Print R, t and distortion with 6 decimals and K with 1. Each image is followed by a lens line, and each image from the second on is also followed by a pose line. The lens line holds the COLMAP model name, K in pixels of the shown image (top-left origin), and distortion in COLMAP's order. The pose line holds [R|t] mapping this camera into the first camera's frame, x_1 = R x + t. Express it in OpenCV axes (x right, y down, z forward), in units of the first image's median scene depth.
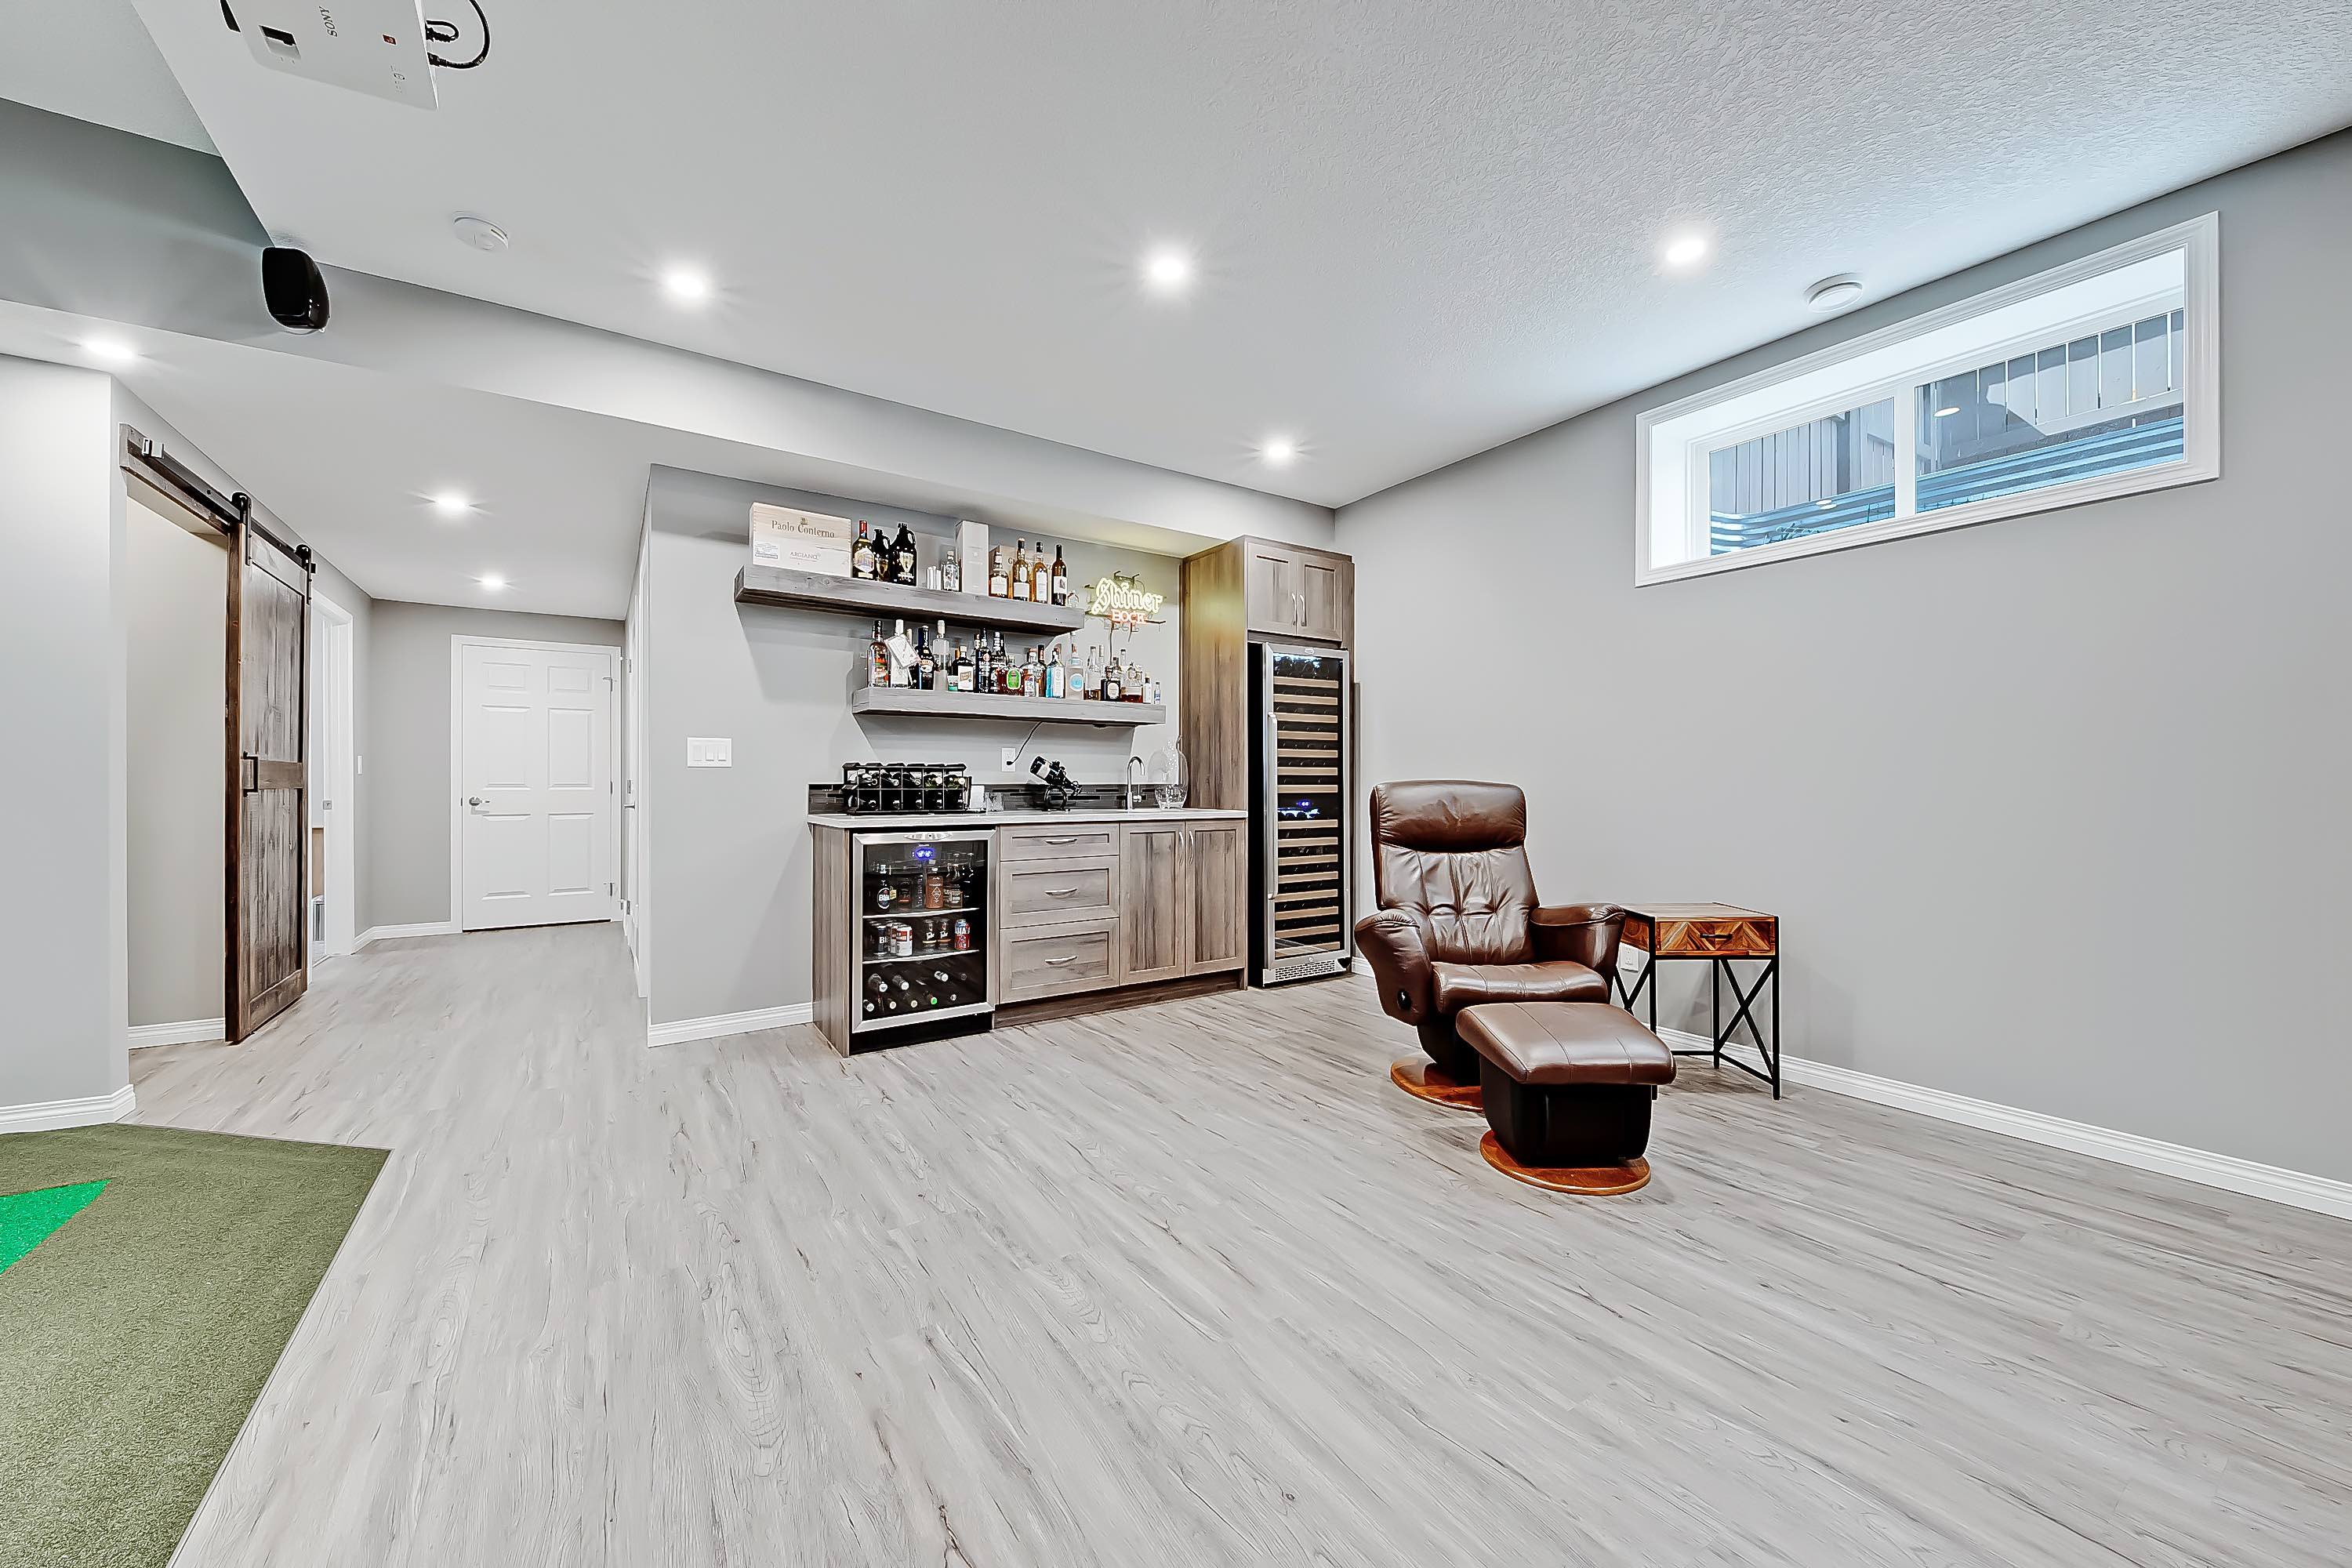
lens RADIAL K [[871.7, 0, 1176.0], [0, 871.7, 784.0], [0, 0, 1]] dist [0.002282, 0.000030]
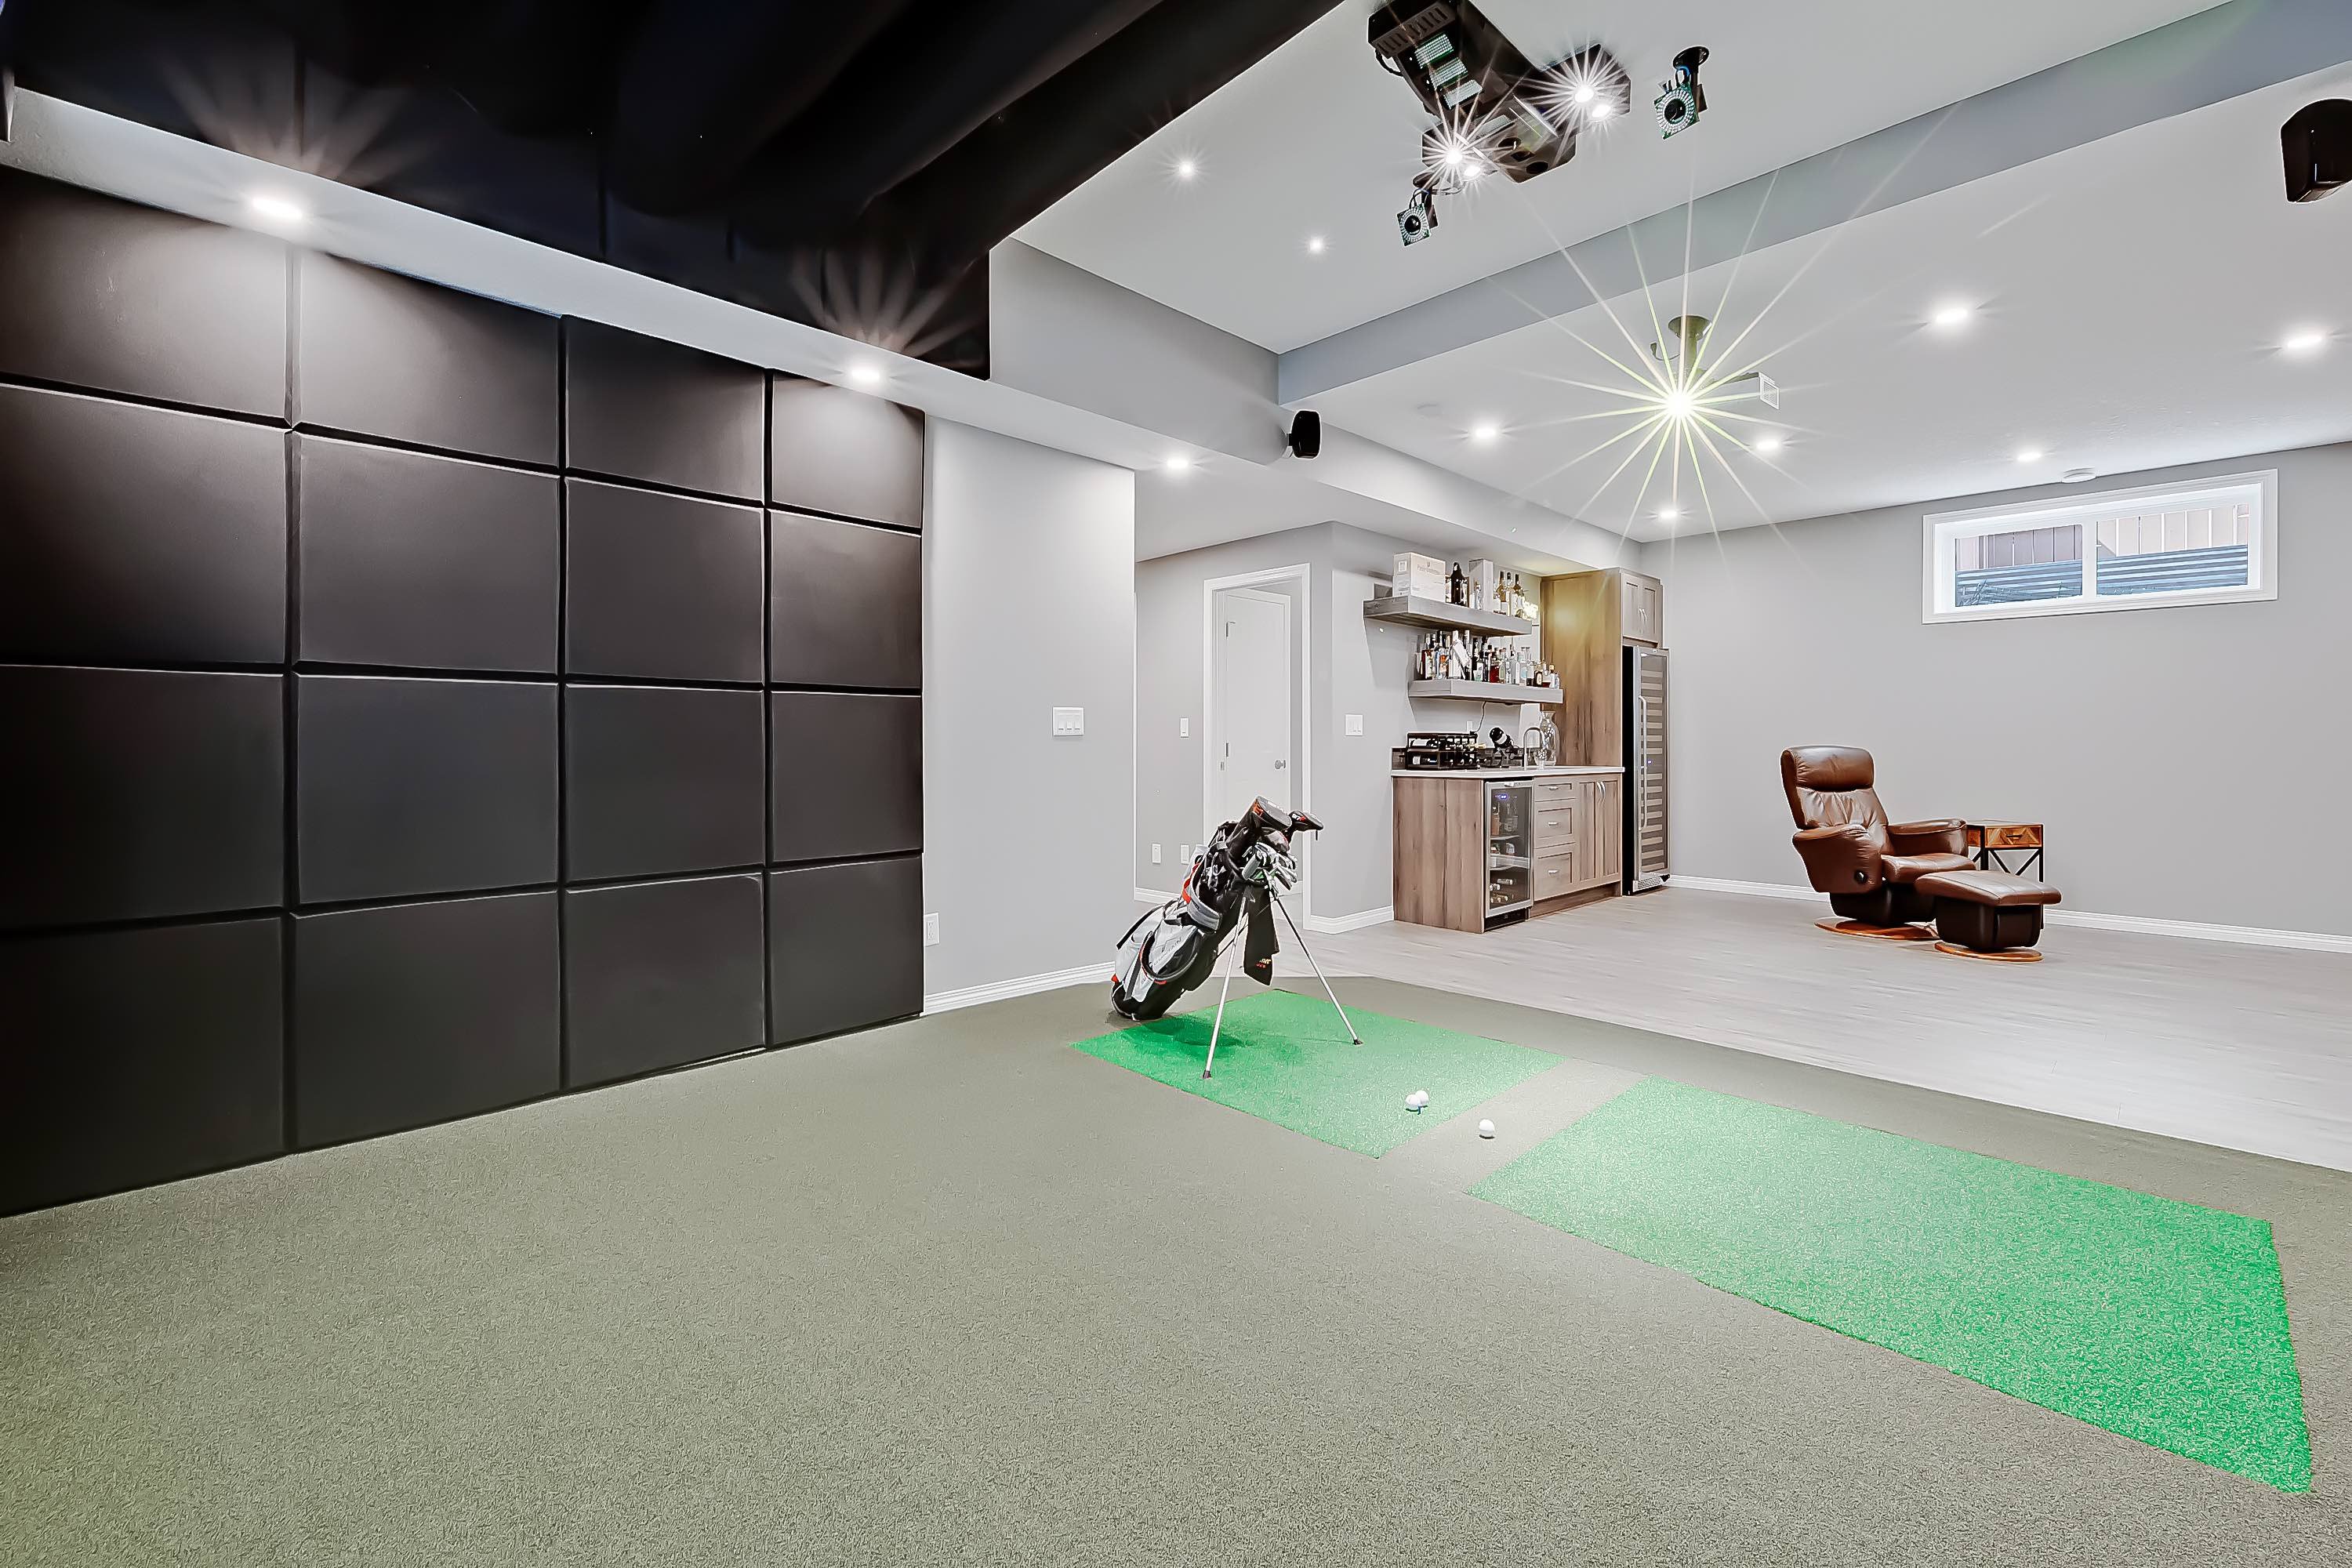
lens RADIAL K [[984.9, 0, 1179.5], [0, 984.9, 748.2], [0, 0, 1]] dist [-0.001273, -0.000169]
pose [[0.983655, 0.000166, 0.180065, -1.155727], [-0.000829, 0.999993, 0.003605, -0.005638], [-0.180063, -0.003695, 0.983648, -0.529755]]
